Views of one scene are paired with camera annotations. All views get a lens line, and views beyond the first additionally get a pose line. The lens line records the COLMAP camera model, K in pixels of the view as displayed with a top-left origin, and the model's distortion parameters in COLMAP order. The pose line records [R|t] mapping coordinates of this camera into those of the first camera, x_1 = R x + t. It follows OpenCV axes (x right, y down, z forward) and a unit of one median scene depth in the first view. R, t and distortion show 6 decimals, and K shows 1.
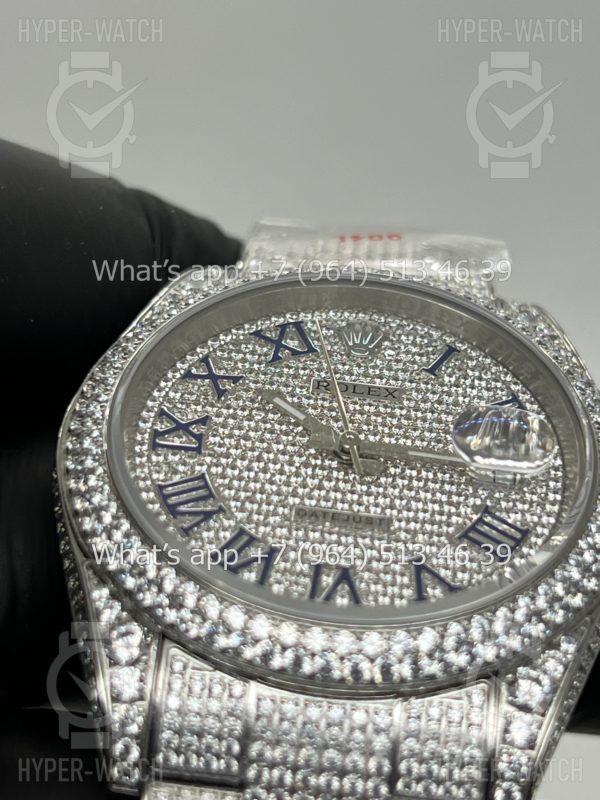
lens RADIAL K [[1852.6, 0, 300.0], [0, 1852.6, 400.0], [0, 0, 1]] dist [0.229225, -0.183936]
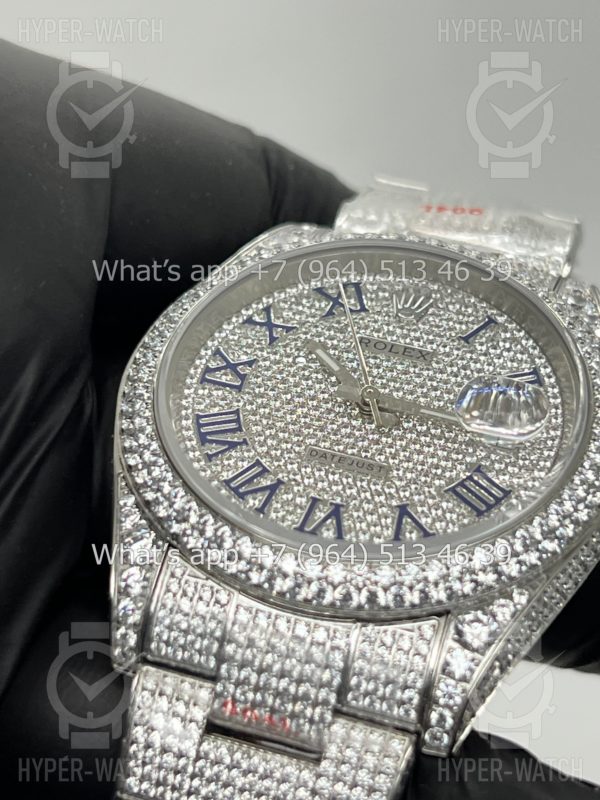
lens RADIAL K [[1852.6, 0, 300.0], [0, 1852.6, 400.0], [0, 0, 1]] dist [0.229225, -0.183936]
pose [[0.973380, 0.106192, -0.203111, 0.219498], [-0.098172, 0.993953, 0.049193, -0.026032], [0.207107, -0.027943, 0.977919, -0.106155]]
